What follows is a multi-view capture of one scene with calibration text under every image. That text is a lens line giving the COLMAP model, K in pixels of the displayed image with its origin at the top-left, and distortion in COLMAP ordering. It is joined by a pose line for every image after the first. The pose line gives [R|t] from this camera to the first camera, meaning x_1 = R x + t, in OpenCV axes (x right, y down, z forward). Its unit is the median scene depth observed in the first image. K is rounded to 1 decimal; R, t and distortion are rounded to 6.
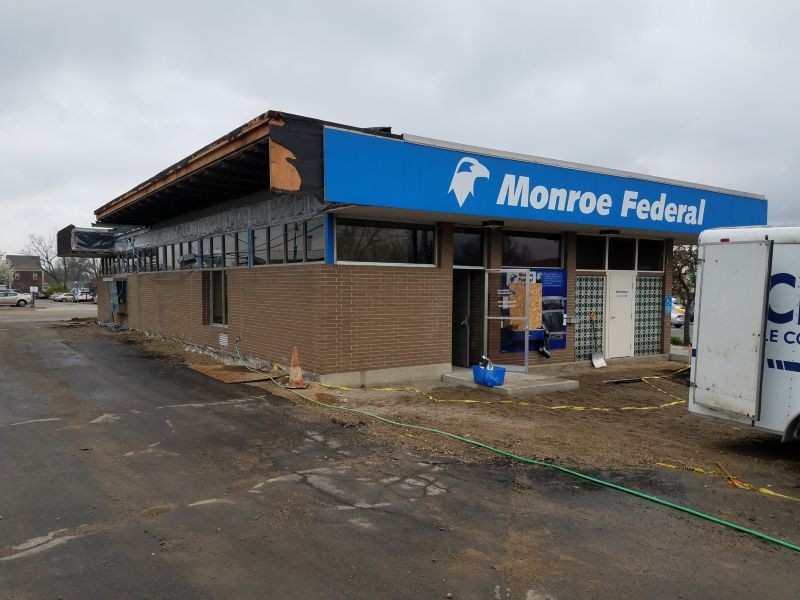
lens RADIAL K [[610.6, 0, 400.0], [0, 610.6, 300.0], [0, 0, 1]] dist [0.147468, -0.217429]
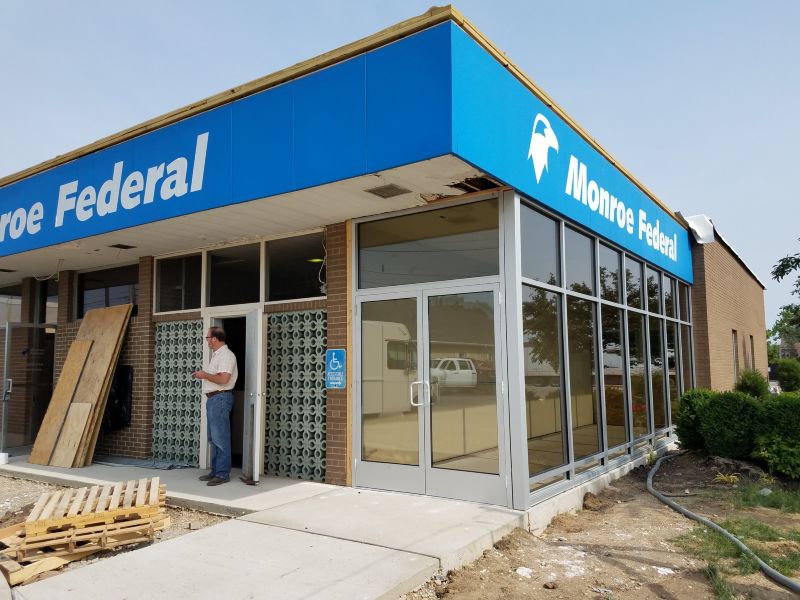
lens RADIAL K [[610.6, 0, 400.0], [0, 610.6, 300.0], [0, 0, 1]] dist [0.147468, -0.217429]
pose [[0.347621, -0.110857, -0.931059, 0.986640], [-0.006669, 0.992669, -0.120683, 0.012865], [0.937611, 0.048161, 0.344334, 1.030020]]
